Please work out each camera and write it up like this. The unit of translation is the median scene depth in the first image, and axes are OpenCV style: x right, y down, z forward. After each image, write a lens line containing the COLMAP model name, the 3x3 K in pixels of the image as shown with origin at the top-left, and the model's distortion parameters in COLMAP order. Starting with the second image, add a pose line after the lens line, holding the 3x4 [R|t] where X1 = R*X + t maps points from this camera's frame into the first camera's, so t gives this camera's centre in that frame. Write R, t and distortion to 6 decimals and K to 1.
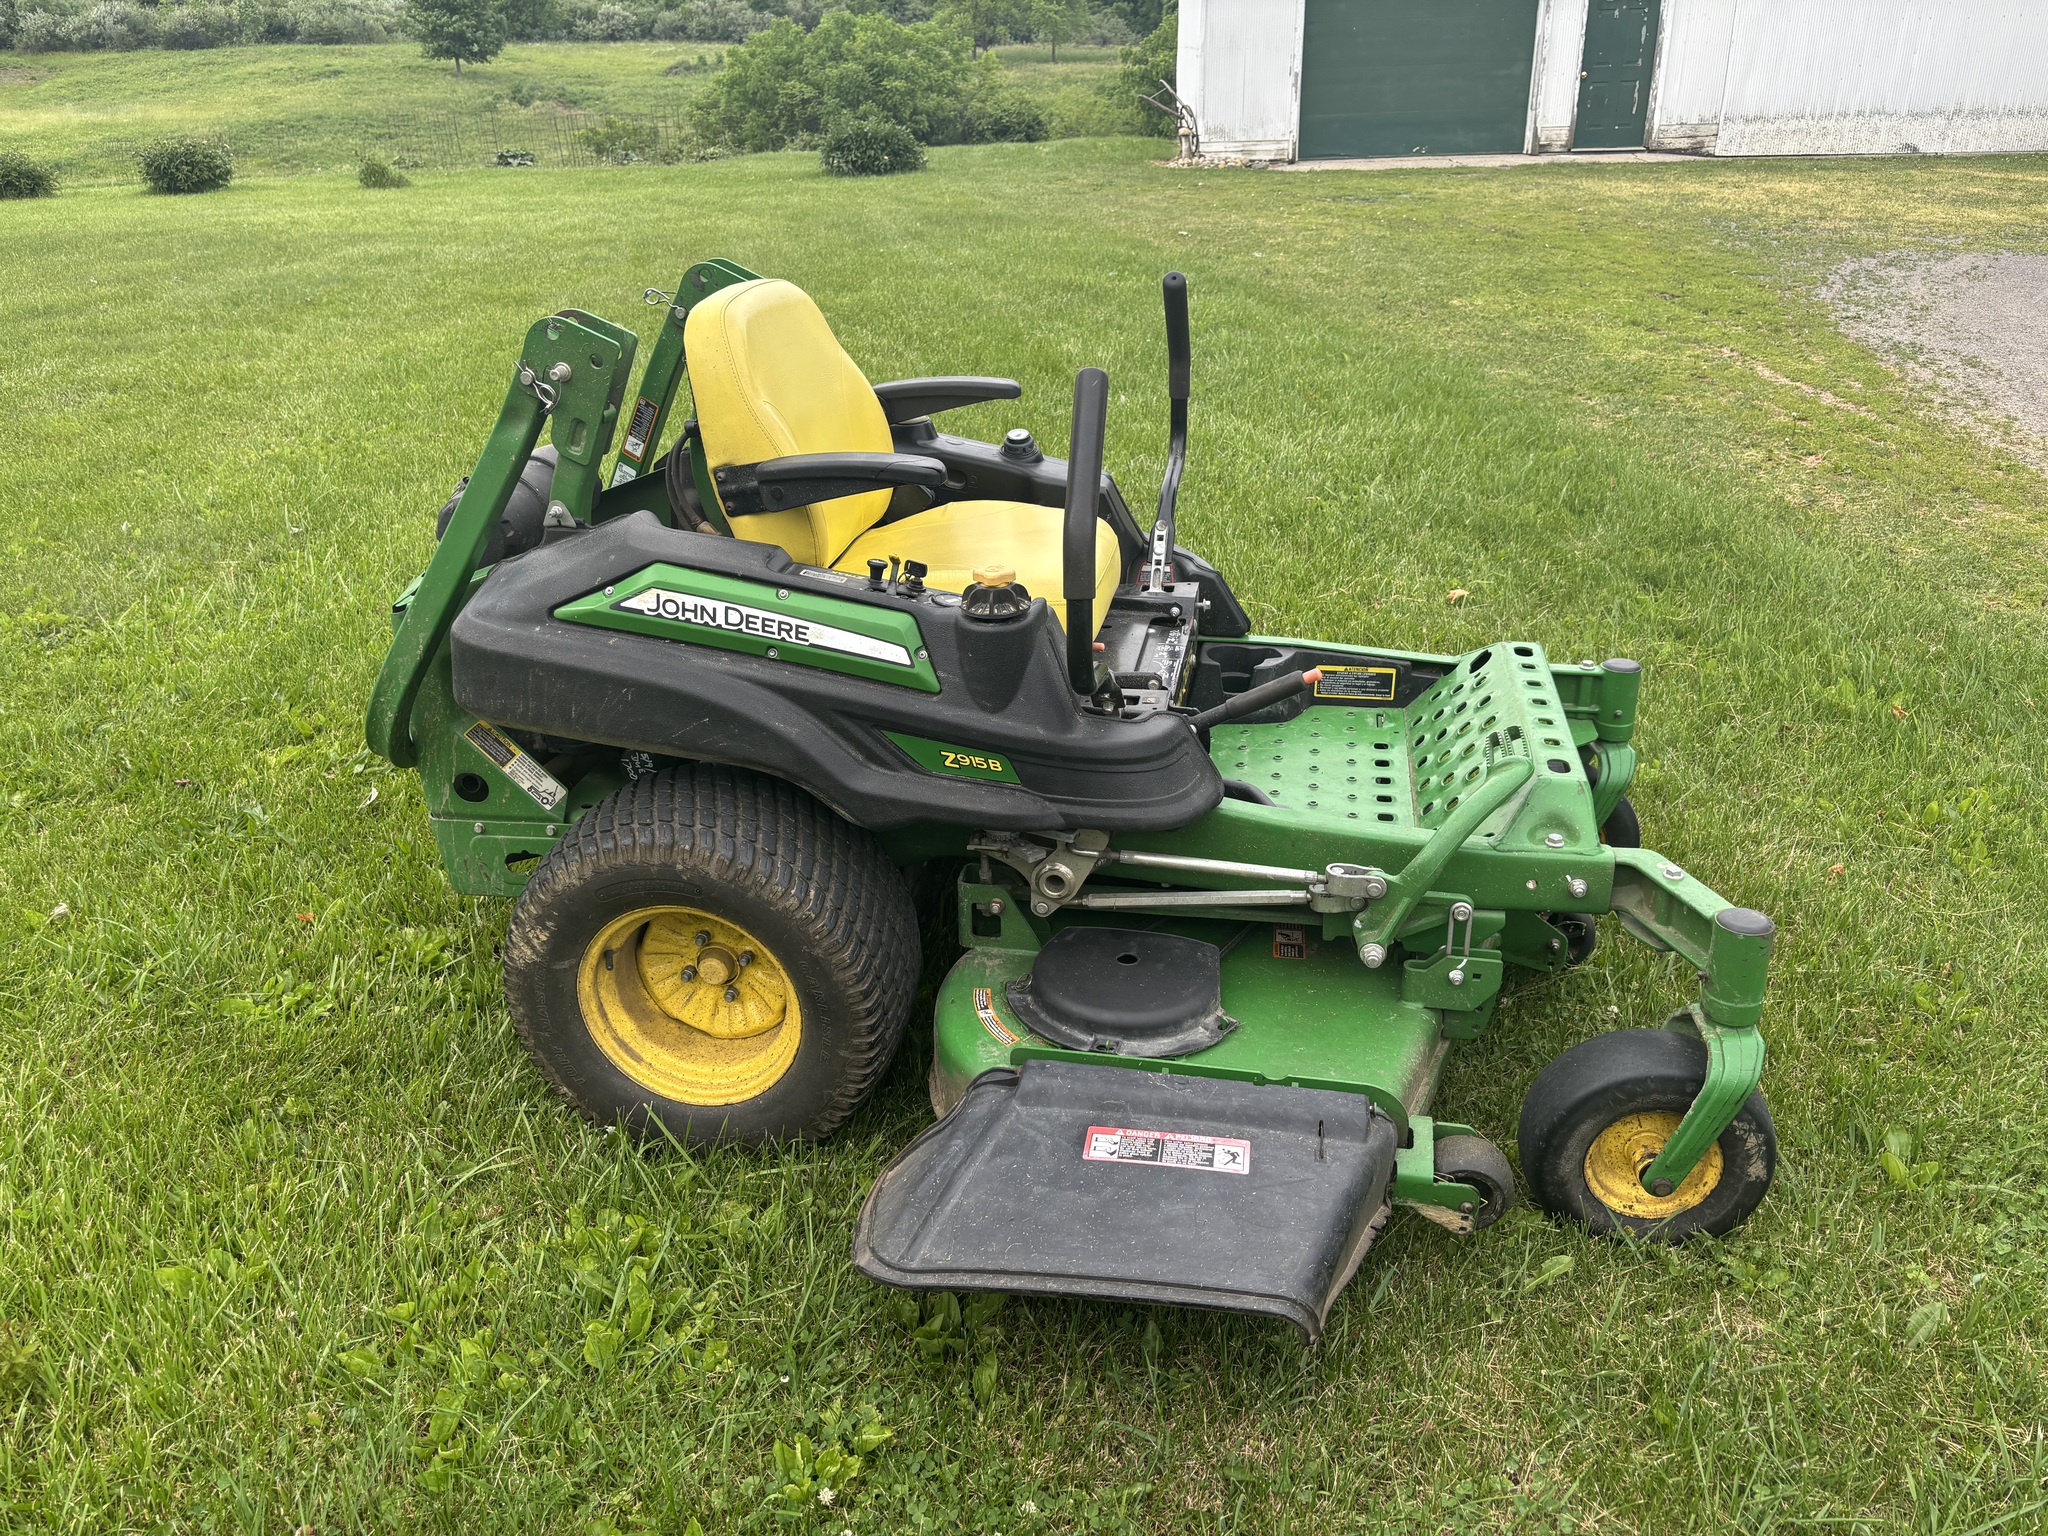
lens RADIAL K [[1584.1, 0, 1014.8], [0, 1584.1, 779.8], [0, 0, 1]] dist [0.060195, -0.062770]
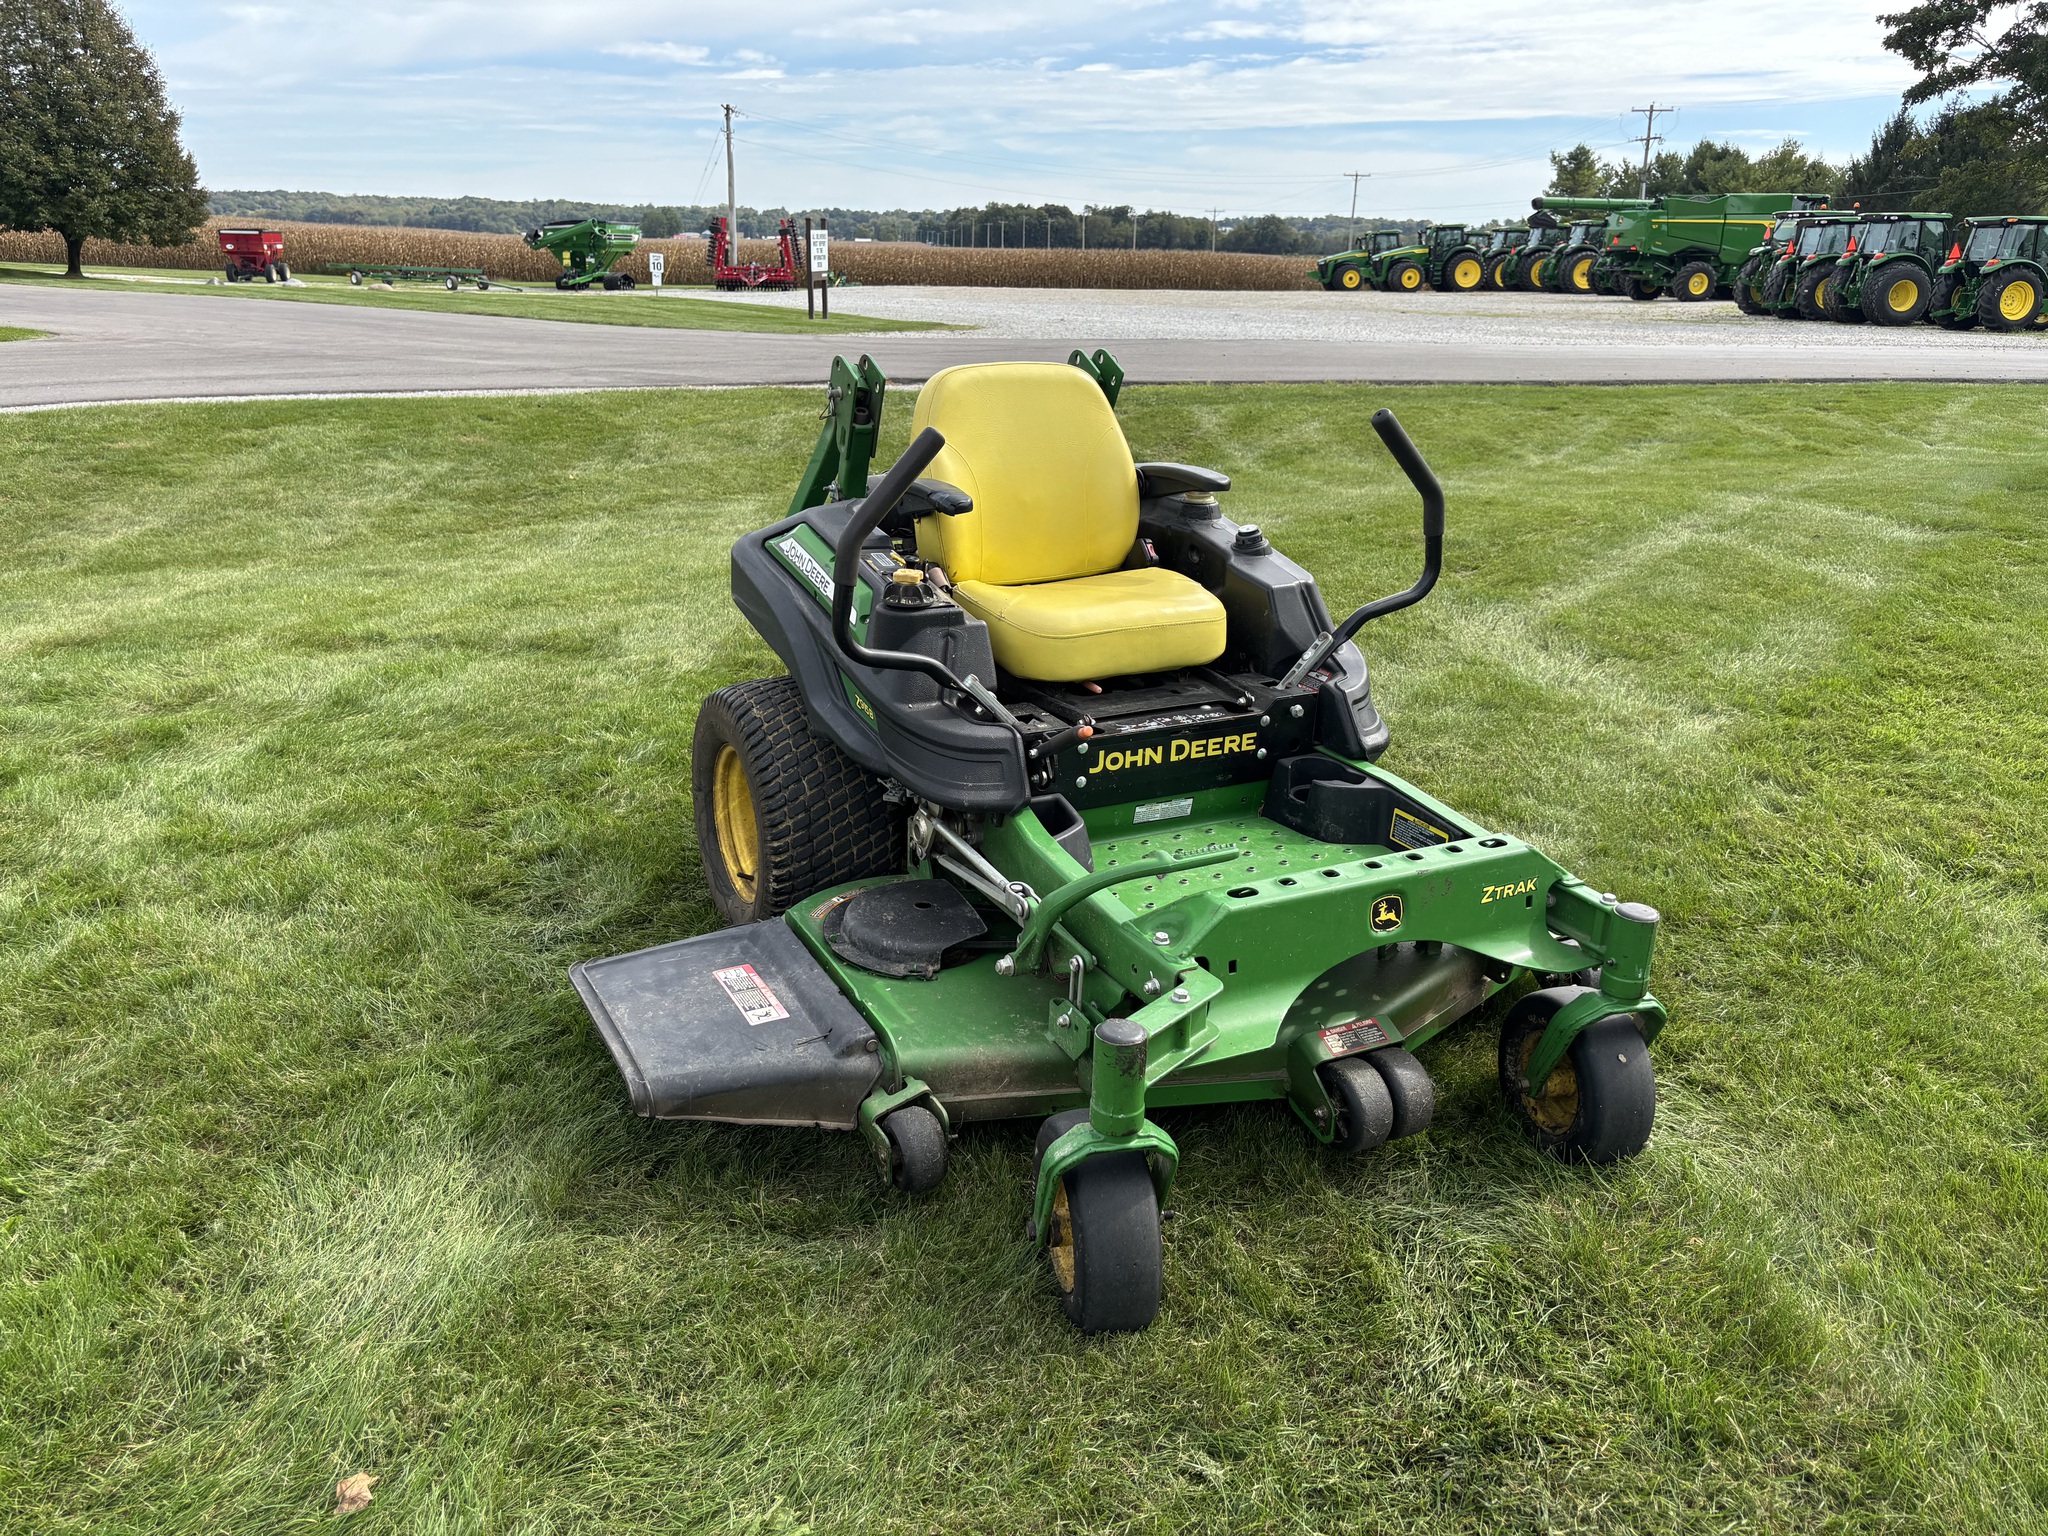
lens RADIAL K [[1584.1, 0, 994.2], [0, 1584.1, 766.8], [0, 0, 1]] dist [0.060195, -0.062770]
pose [[0.607209, 0.307947, -0.732439, 0.933006], [-0.369738, 0.925459, 0.082579, -0.104661], [0.703272, 0.220668, 0.675806, 0.172821]]
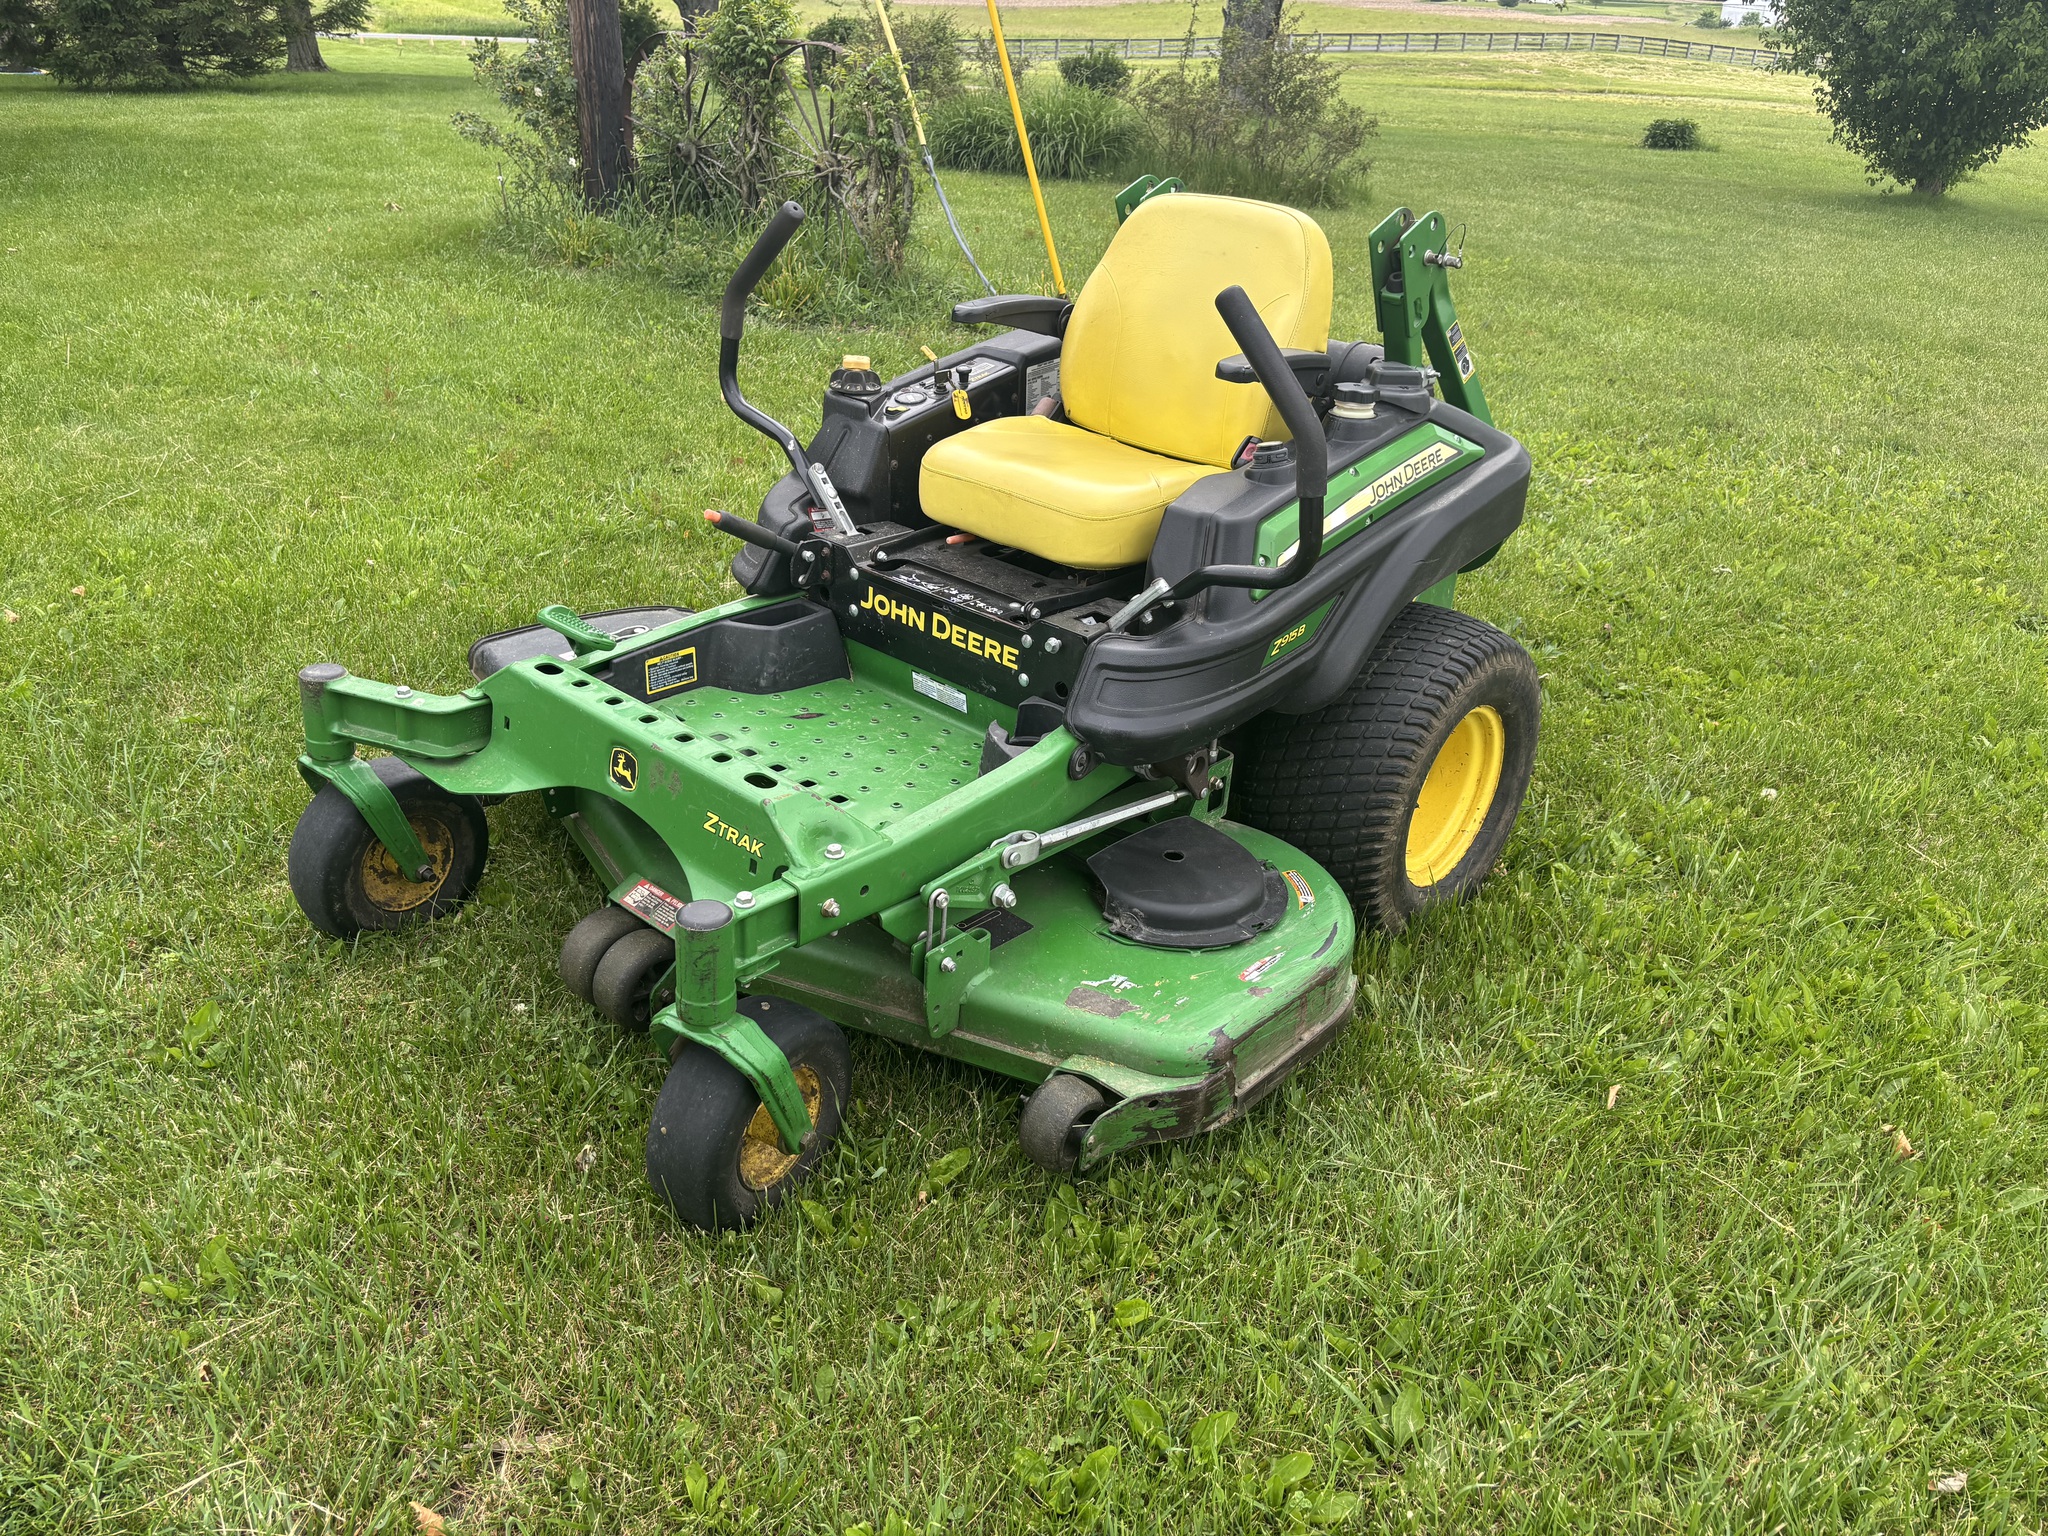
lens RADIAL K [[1584.1, 0, 992.5], [0, 1584.1, 736.8], [0, 0, 1]] dist [0.060195, -0.062770]
pose [[-0.537004, 0.349012, -0.767996, 0.950880], [-0.392825, 0.702211, 0.593791, -0.667633], [0.746536, 0.620556, -0.239990, 1.428775]]
